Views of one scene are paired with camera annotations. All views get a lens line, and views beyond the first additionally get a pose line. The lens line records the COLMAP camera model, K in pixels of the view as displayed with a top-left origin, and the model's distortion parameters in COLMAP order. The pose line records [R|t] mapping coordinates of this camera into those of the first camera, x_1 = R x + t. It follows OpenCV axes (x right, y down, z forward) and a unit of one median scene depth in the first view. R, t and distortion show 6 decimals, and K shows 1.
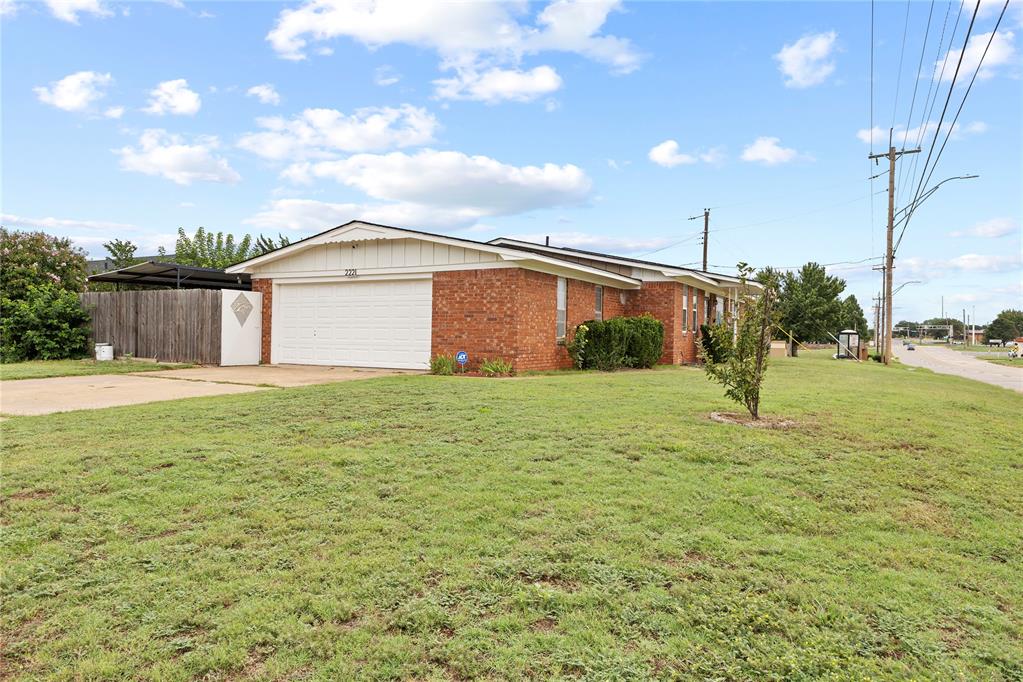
lens RADIAL K [[647.8, 0, 511.5], [0, 647.8, 341.0], [0, 0, 1]] dist [0.021393, 0.000735]
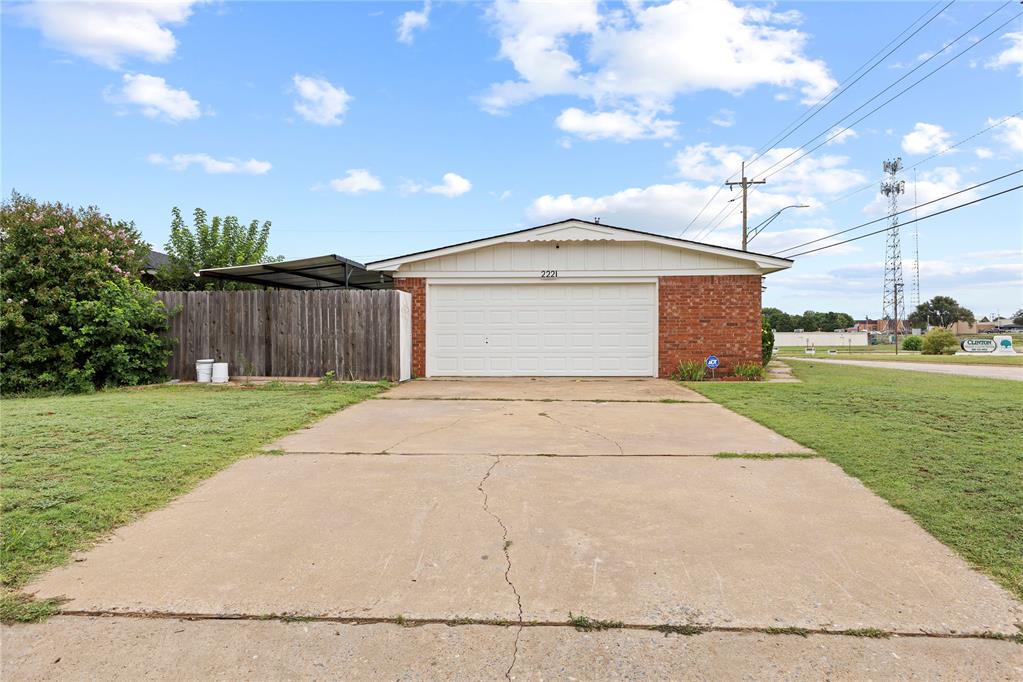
lens RADIAL K [[647.8, 0, 511.5], [0, 647.8, 341.0], [0, 0, 1]] dist [0.021393, 0.000735]
pose [[0.905152, -0.019169, 0.424656, -0.682255], [0.018088, 0.999815, 0.006578, -0.017596], [-0.424703, 0.001727, 0.905331, 0.188565]]
